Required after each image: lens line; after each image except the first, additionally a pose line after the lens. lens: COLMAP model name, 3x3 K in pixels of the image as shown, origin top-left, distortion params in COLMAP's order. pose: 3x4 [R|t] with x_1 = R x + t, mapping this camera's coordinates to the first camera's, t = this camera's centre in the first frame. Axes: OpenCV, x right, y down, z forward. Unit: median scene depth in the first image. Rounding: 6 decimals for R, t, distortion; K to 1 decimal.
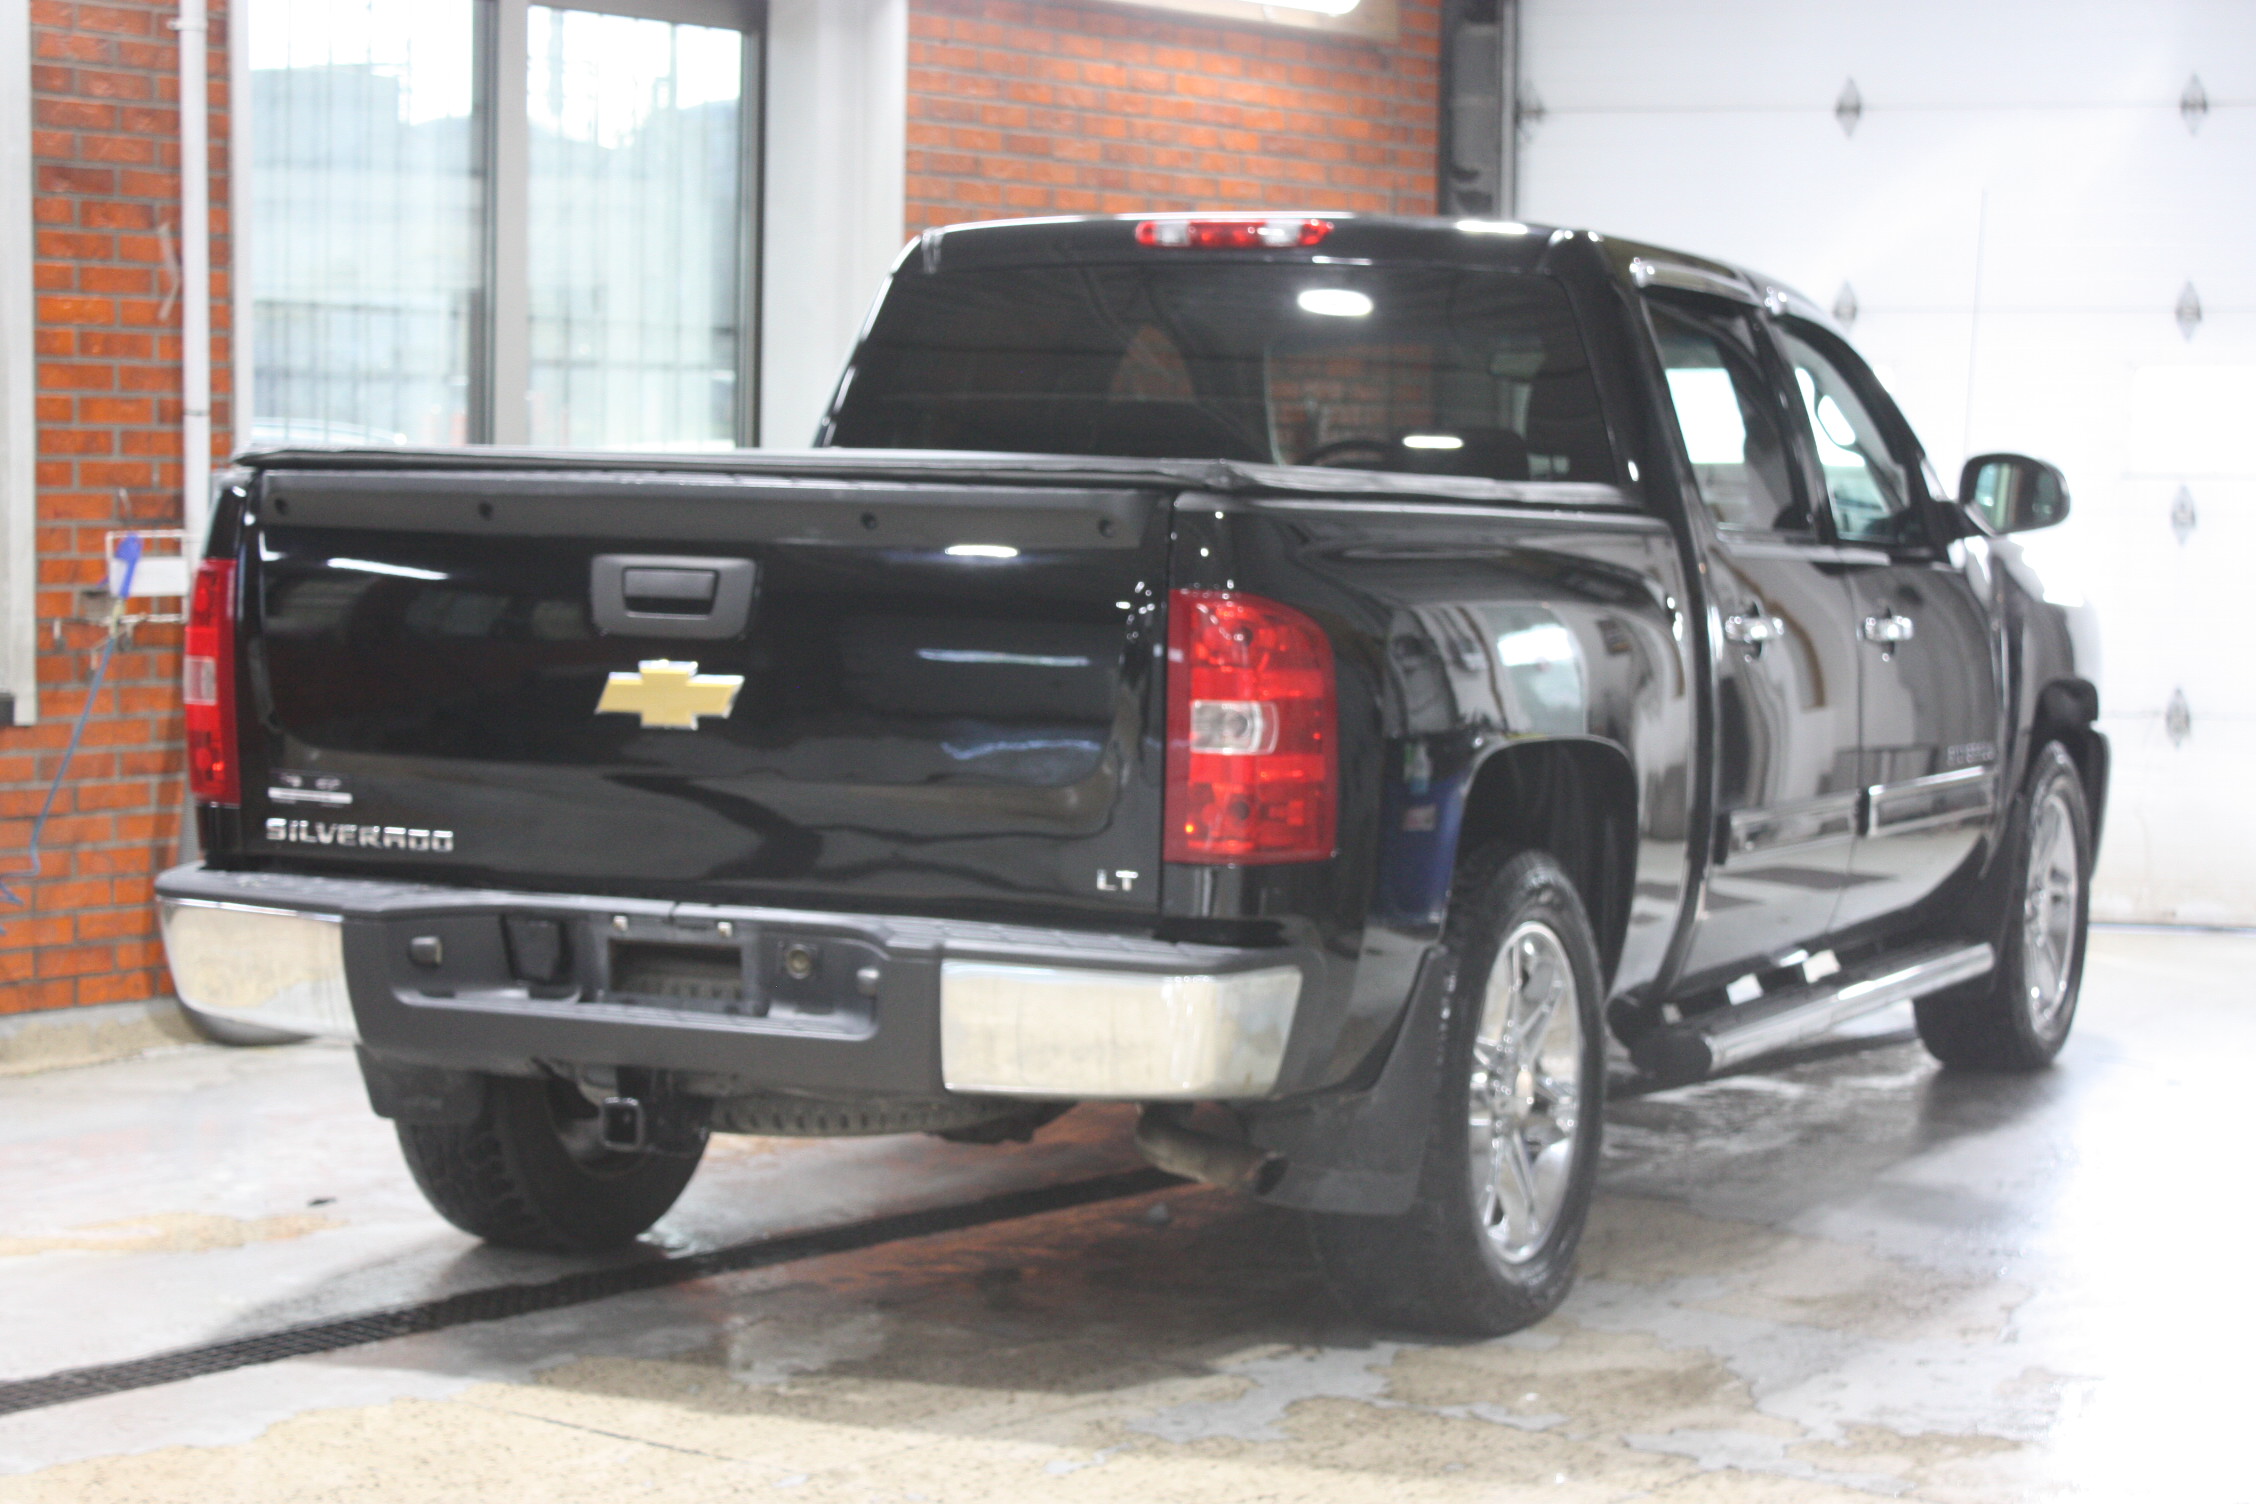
lens RADIAL K [[4357.6, 0, 1128.0], [0, 4357.6, 752.0], [0, 0, 1]] dist [0.010280, 0.409481]
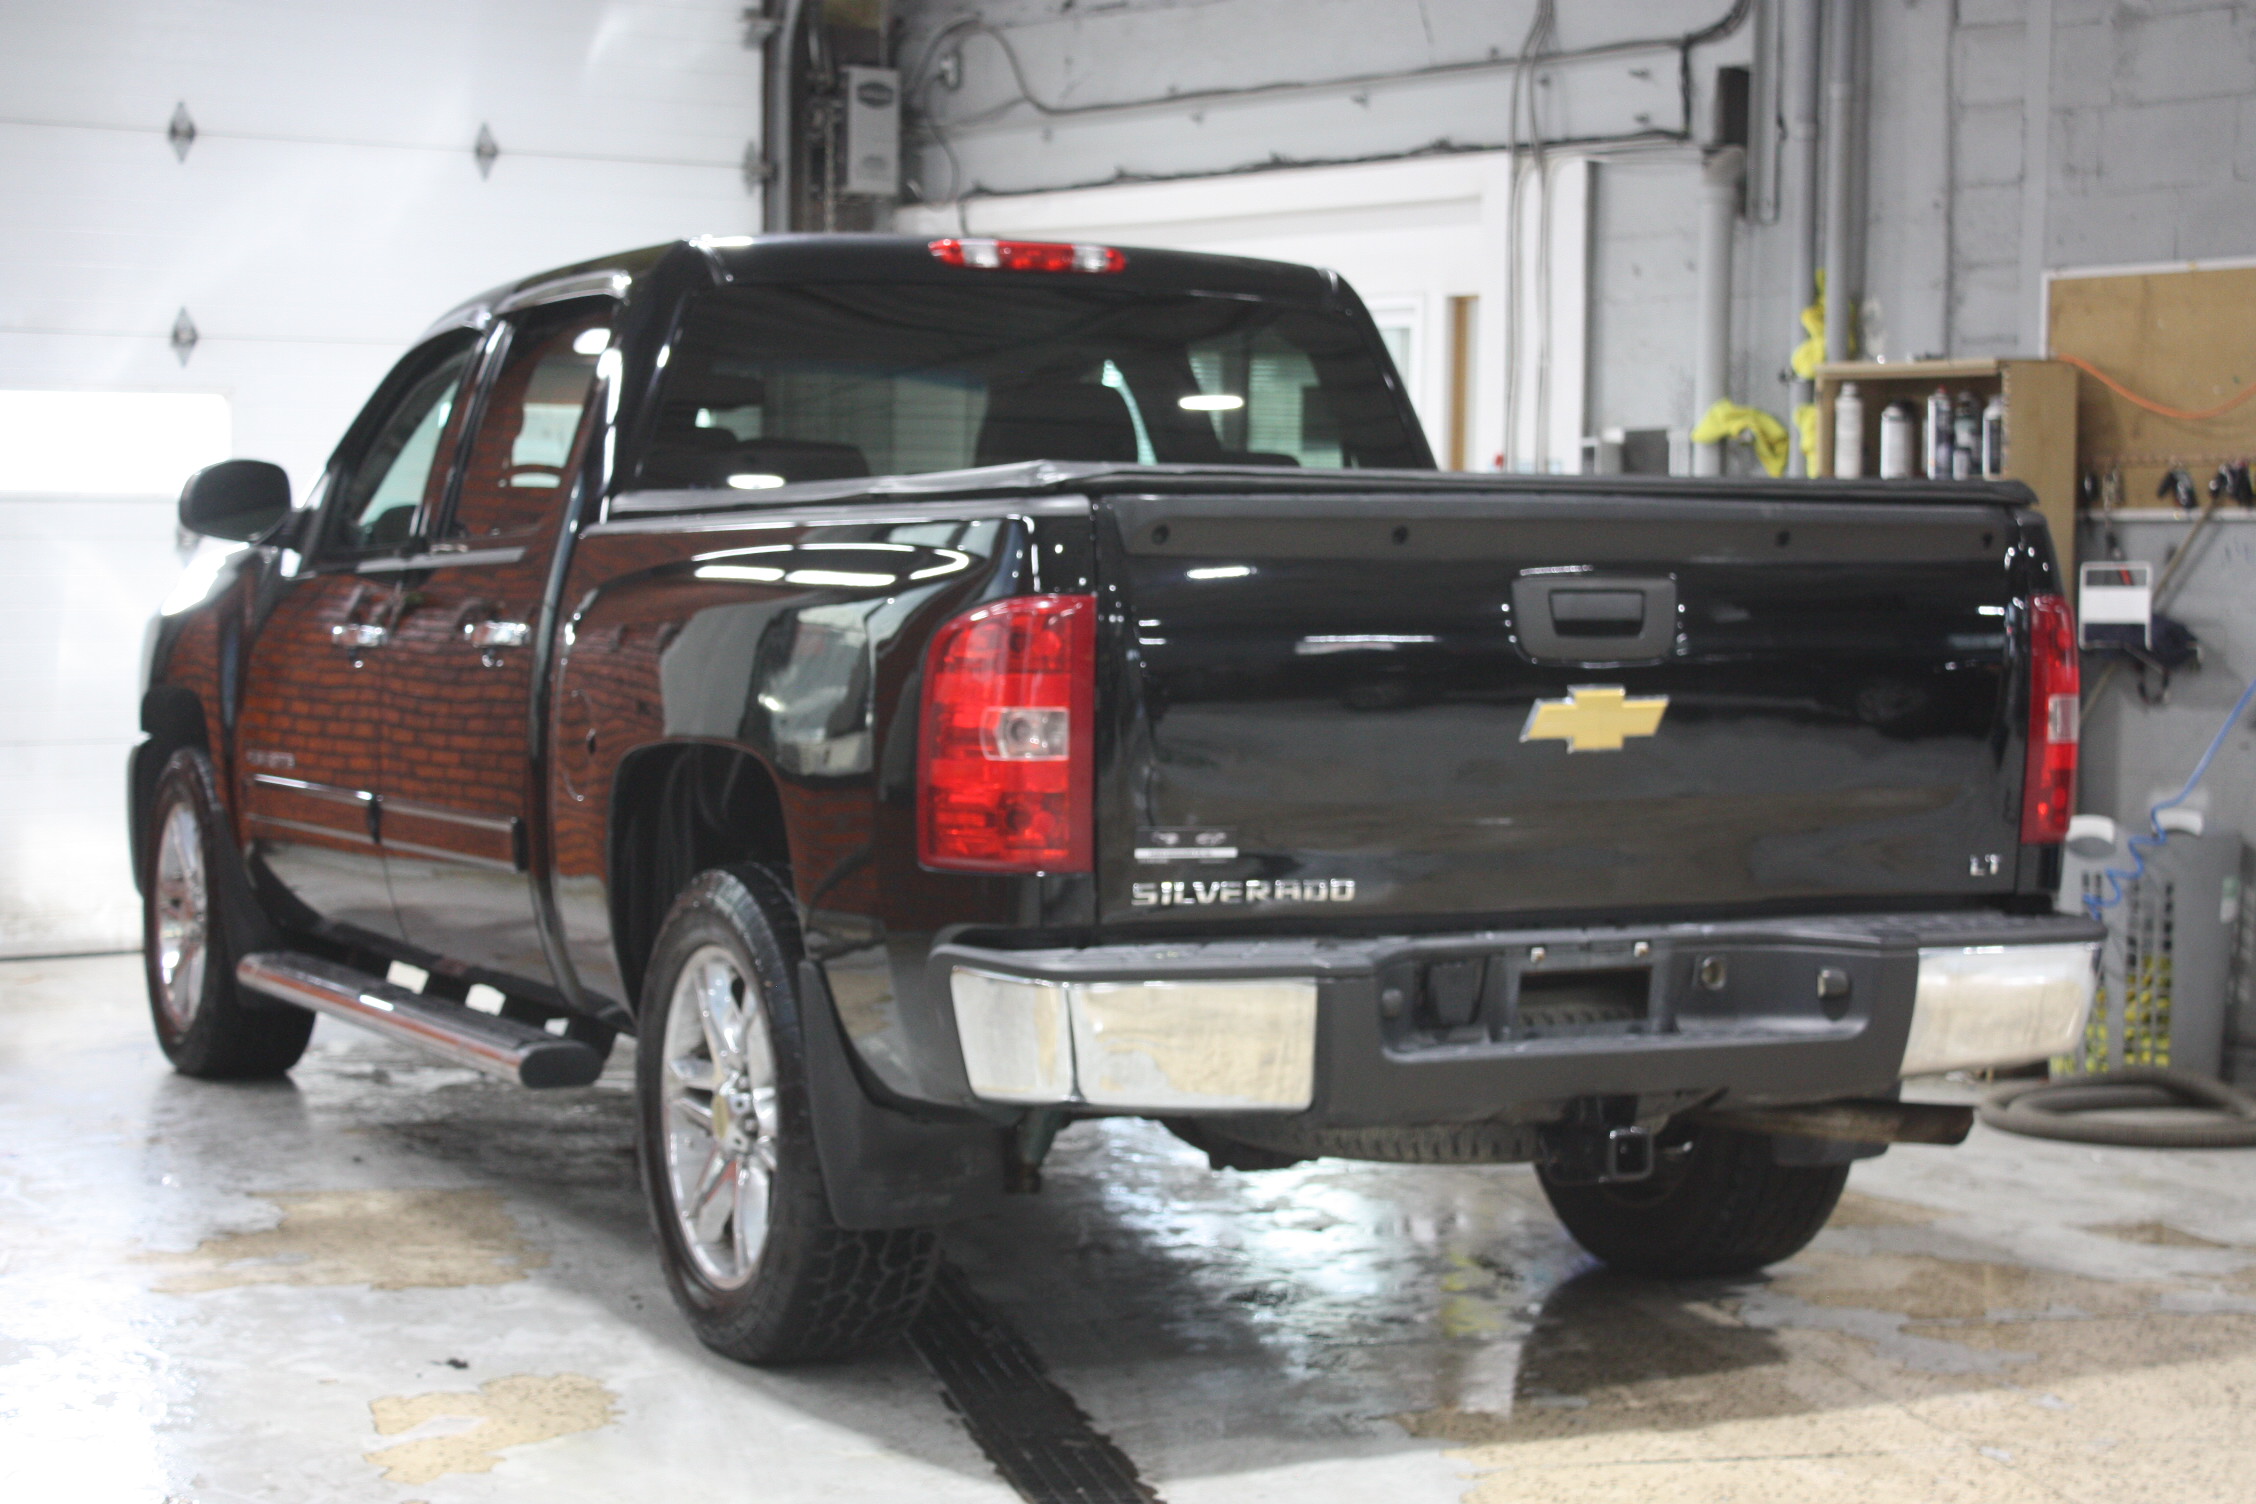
lens RADIAL K [[4165.6, 0, 1128.0], [0, 4165.6, 752.0], [0, 0, 1]] dist [0.019066, 0.069653]
pose [[0.638704, -0.052475, 0.767661, -0.878476], [0.055649, 0.998209, 0.021934, -0.031366], [-0.767438, 0.028710, 0.640481, 0.465274]]
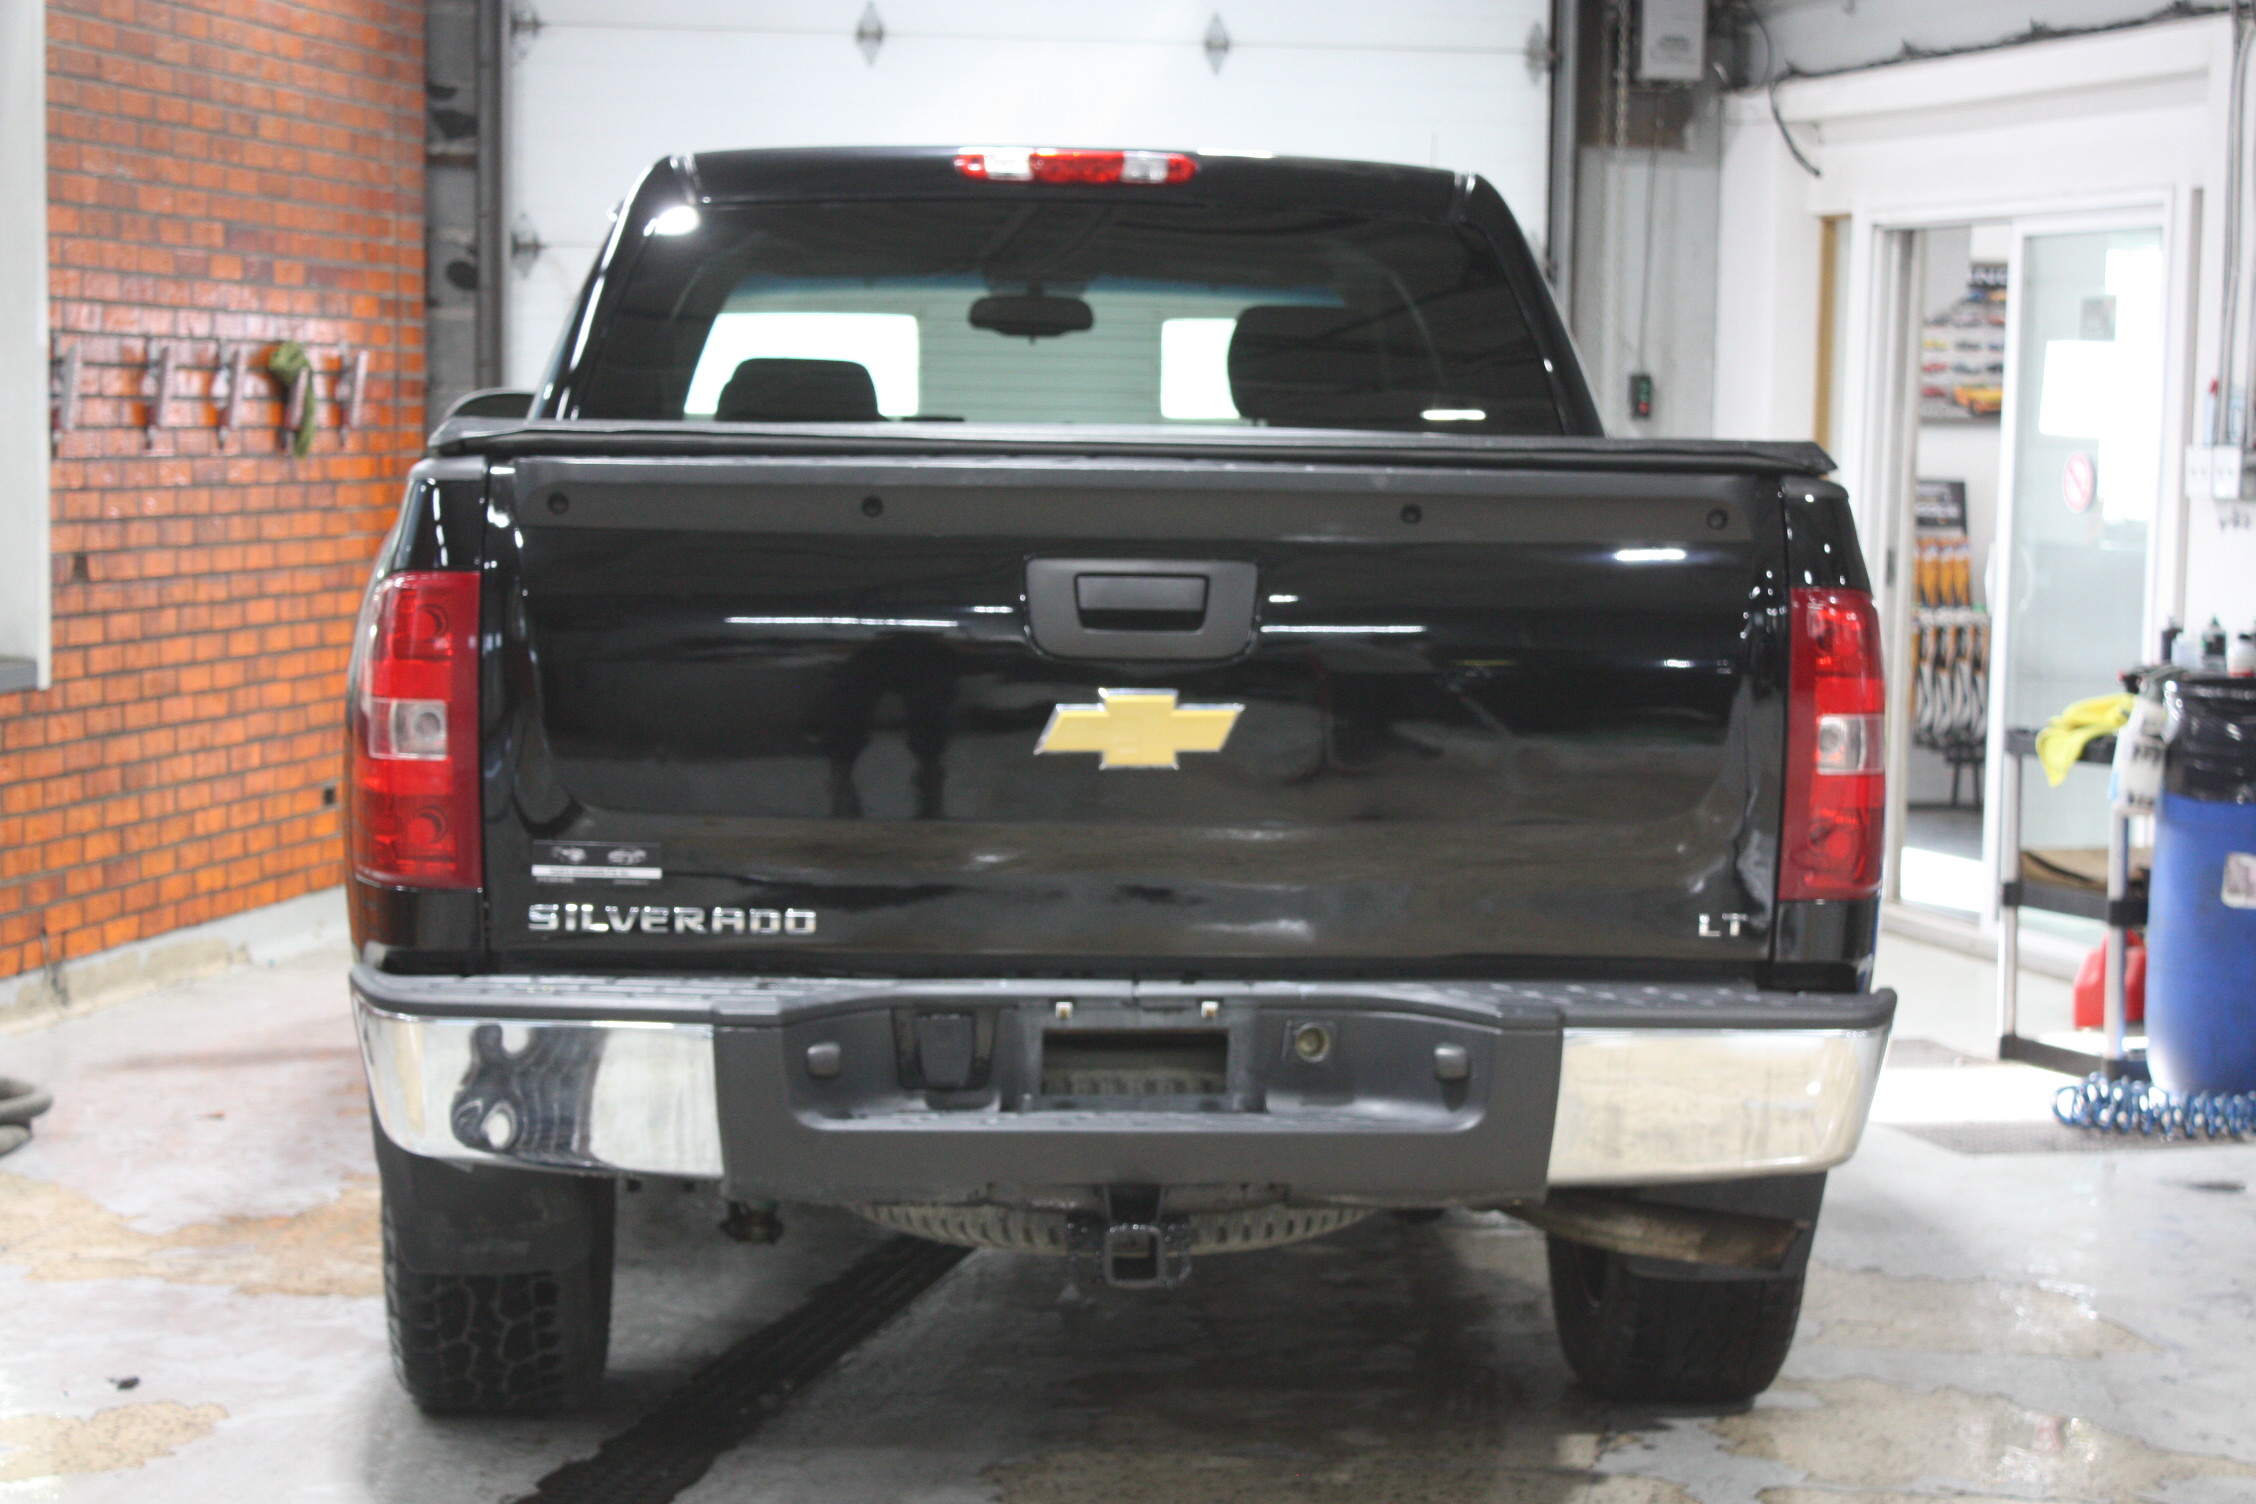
lens RADIAL K [[4482.7, 0, 1128.0], [0, 4482.7, 752.0], [0, 0, 1]] dist [0.036217, -0.003609]
pose [[0.882763, -0.039722, 0.468136, -0.490590], [0.033164, 0.999202, 0.022246, -0.026888], [-0.468646, -0.004113, 0.883377, 0.250205]]
